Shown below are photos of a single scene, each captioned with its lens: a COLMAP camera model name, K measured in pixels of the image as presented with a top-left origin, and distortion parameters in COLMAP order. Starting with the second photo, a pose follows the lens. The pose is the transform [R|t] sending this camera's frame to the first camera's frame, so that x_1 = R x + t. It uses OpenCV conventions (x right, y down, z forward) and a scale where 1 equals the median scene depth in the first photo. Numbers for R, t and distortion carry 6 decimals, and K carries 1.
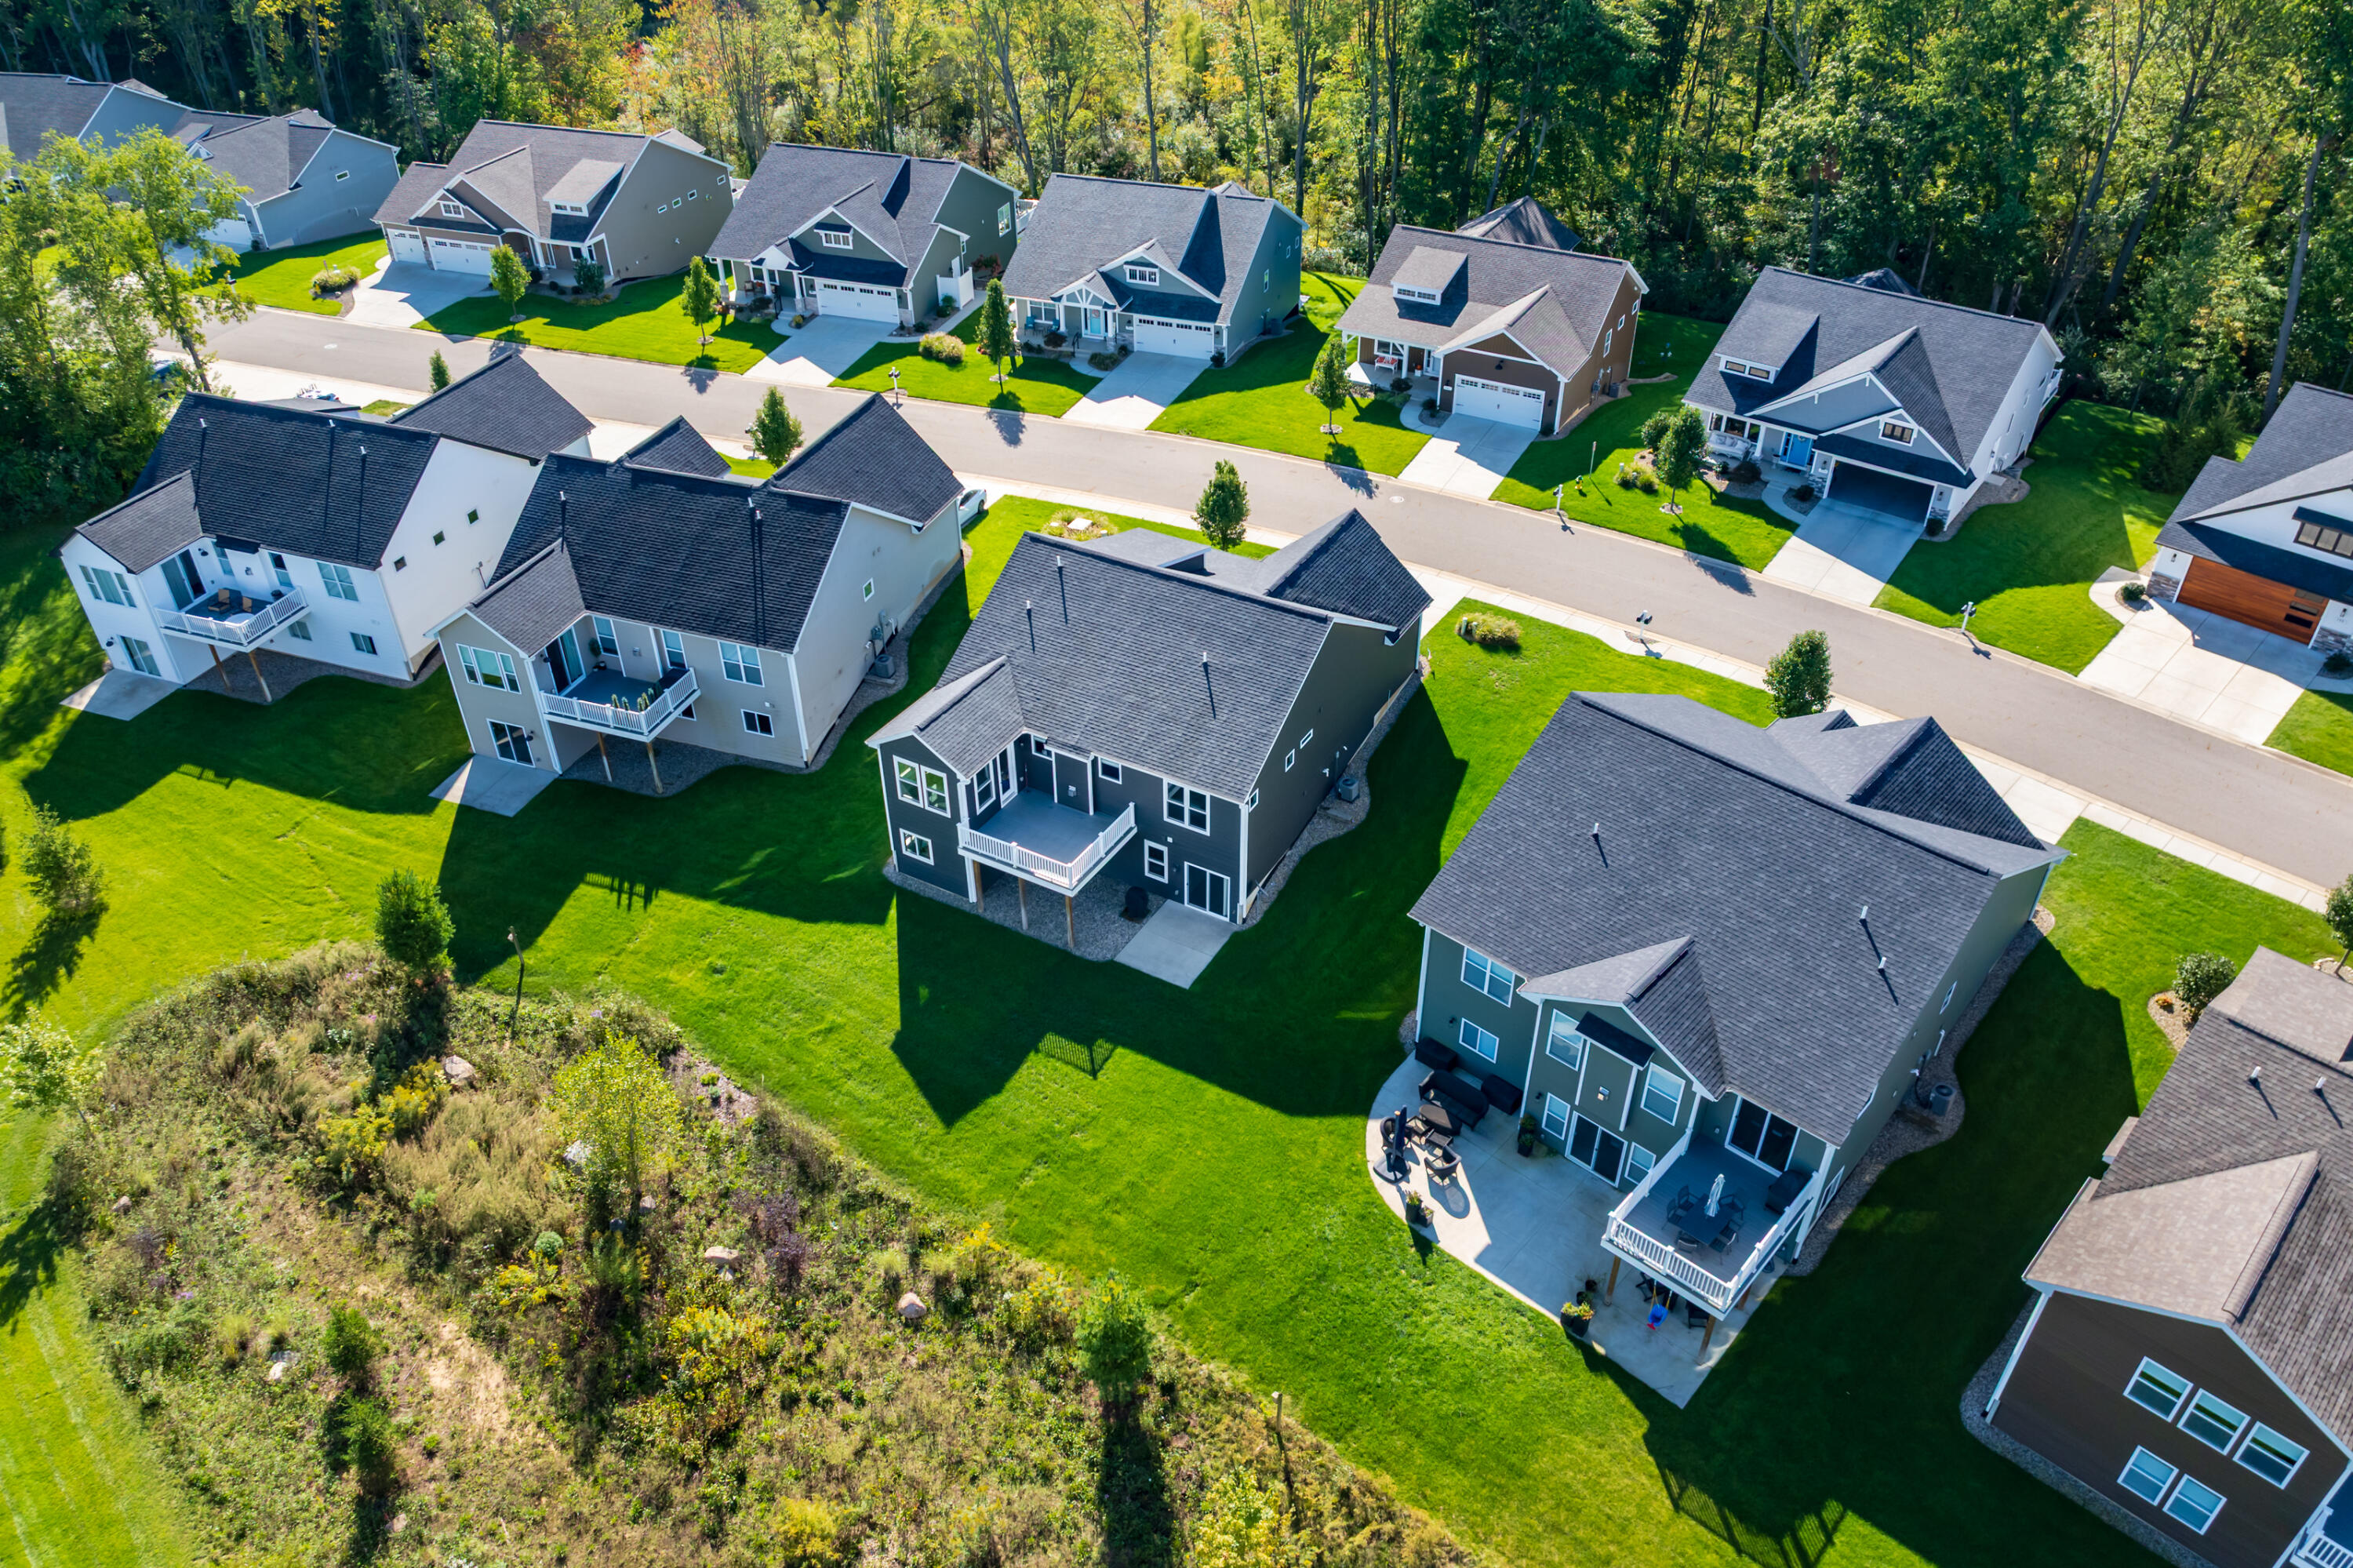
lens RADIAL K [[1633.6, 0, 1176.5], [0, 1633.6, 784.0], [0, 0, 1]] dist [-0.038794, 0.021294]
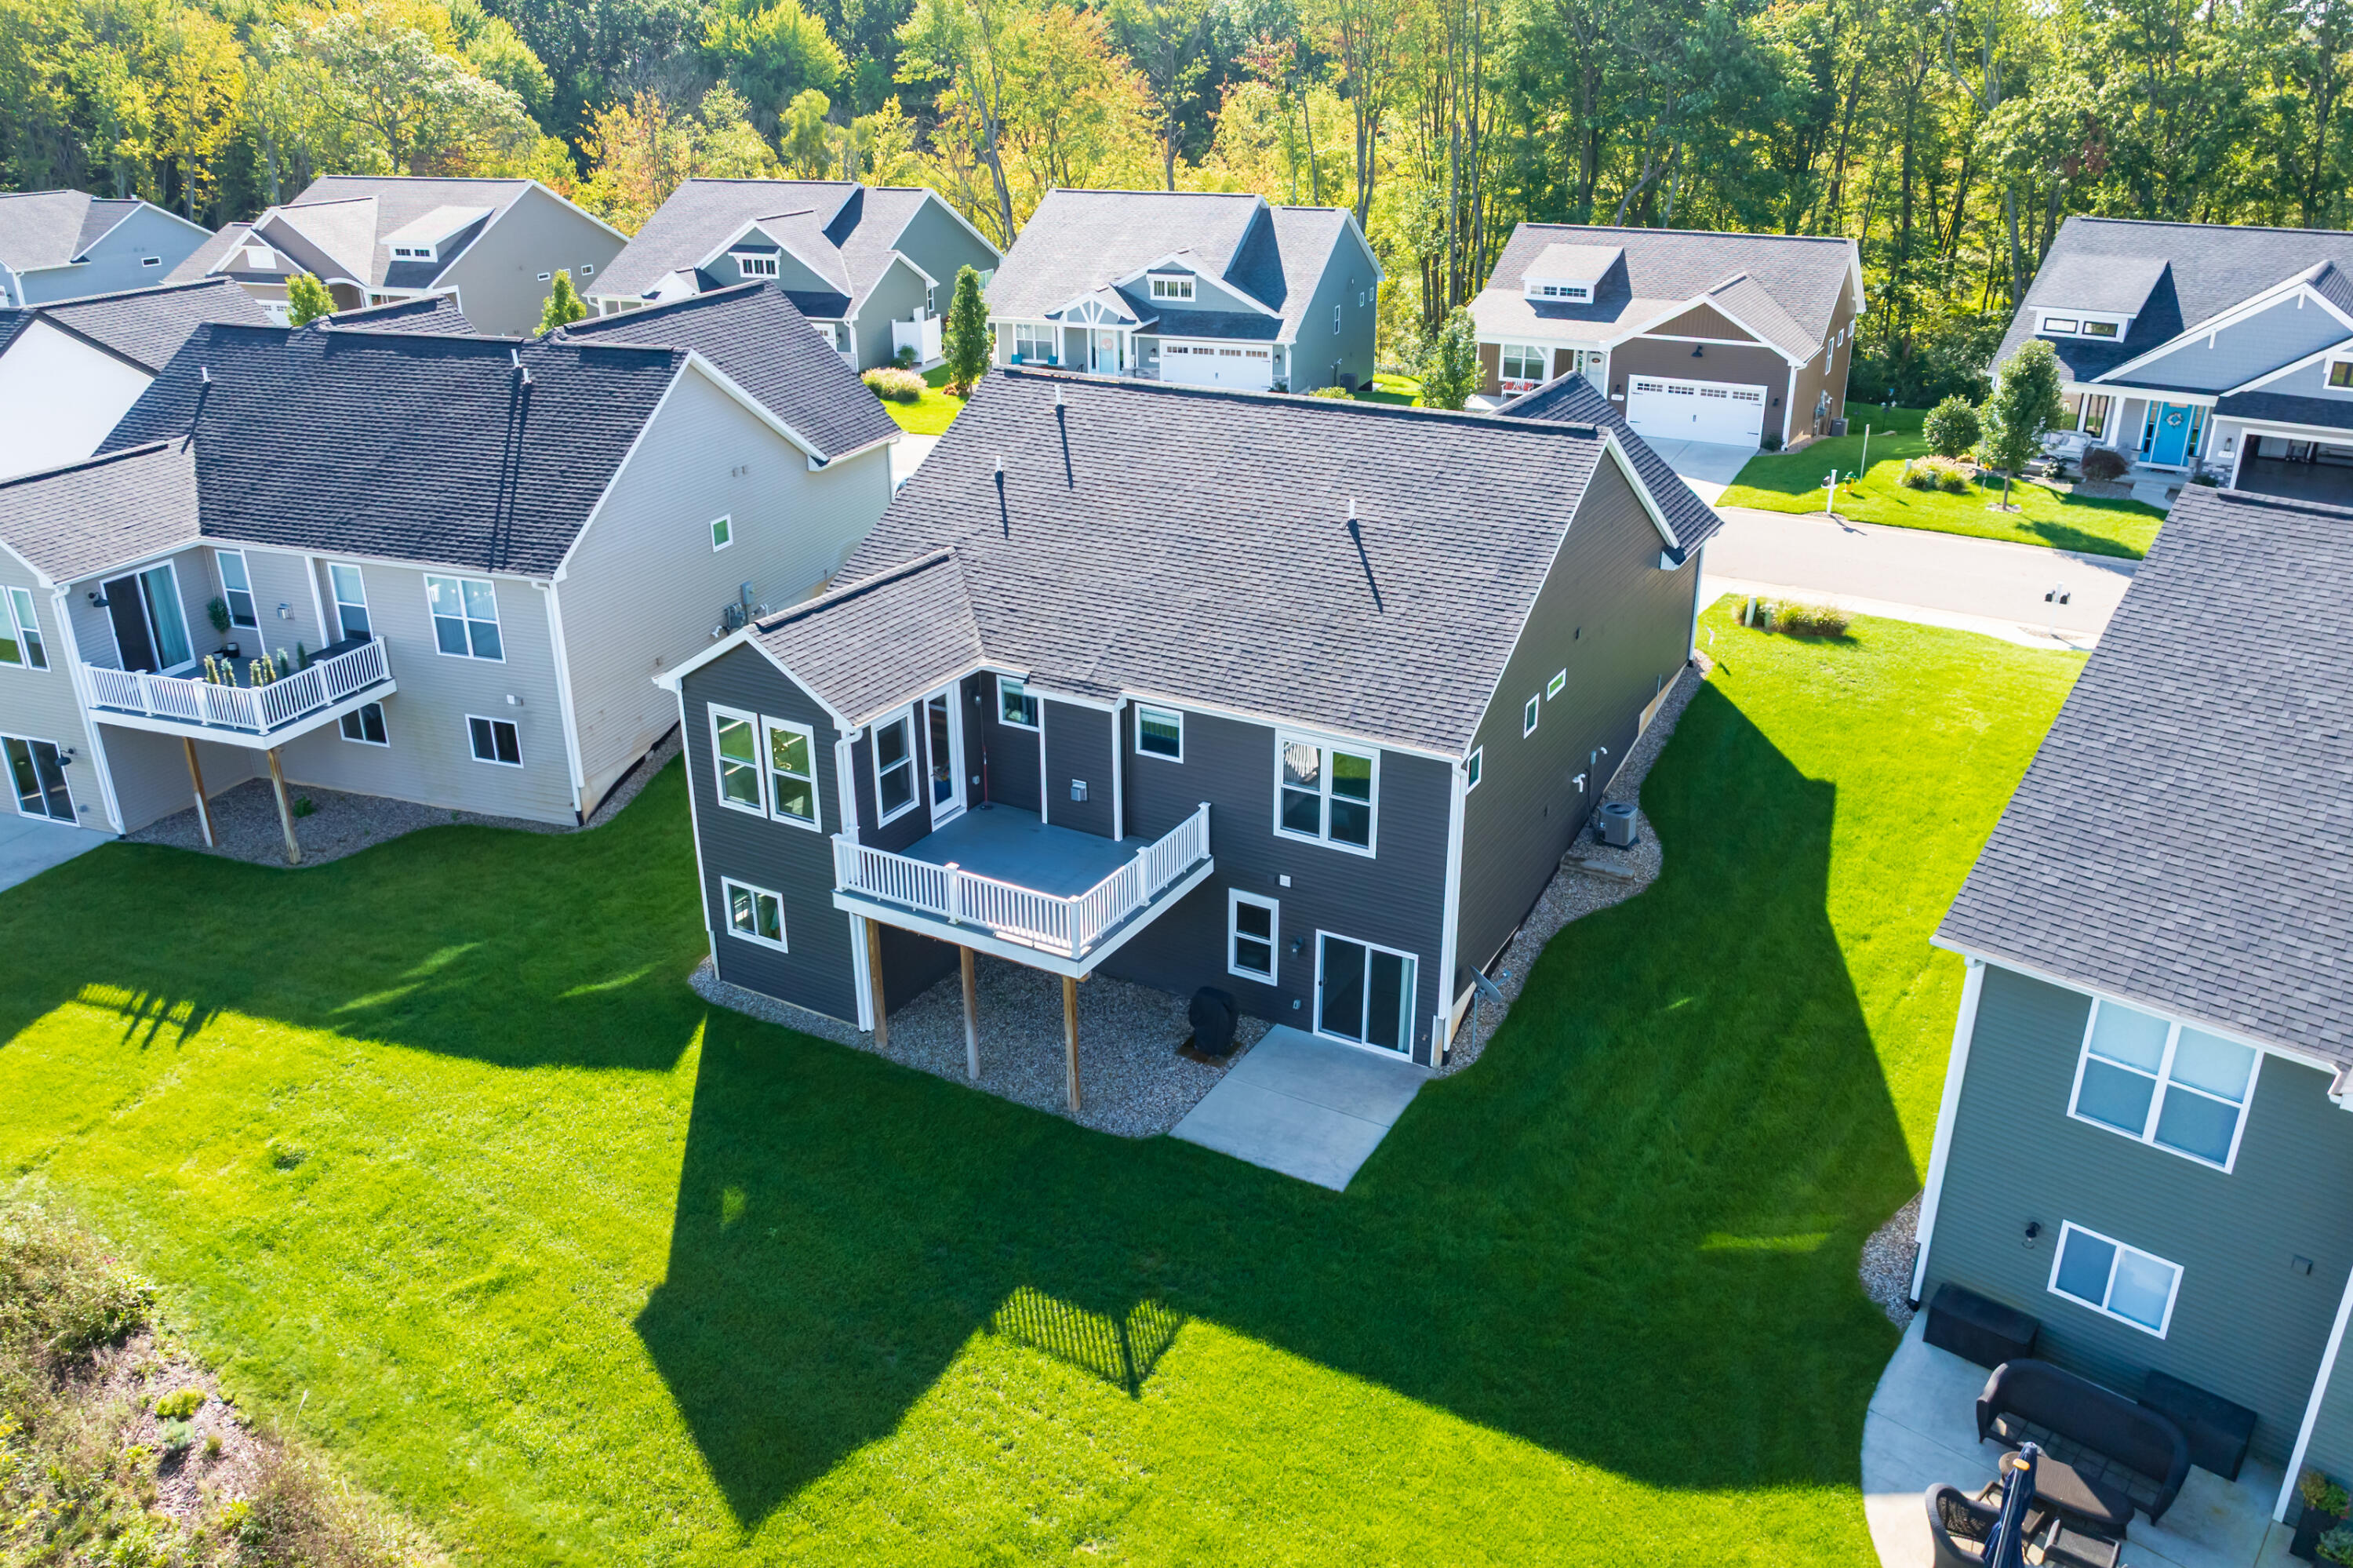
lens RADIAL K [[1633.6, 0, 1176.5], [0, 1633.6, 784.0], [0, 0, 1]] dist [-0.038794, 0.021294]
pose [[0.999953, -0.000493, 0.009654, -0.038763], [0.002842, 0.969560, -0.244839, 0.118522], [-0.009239, 0.244855, 0.969516, 0.518544]]
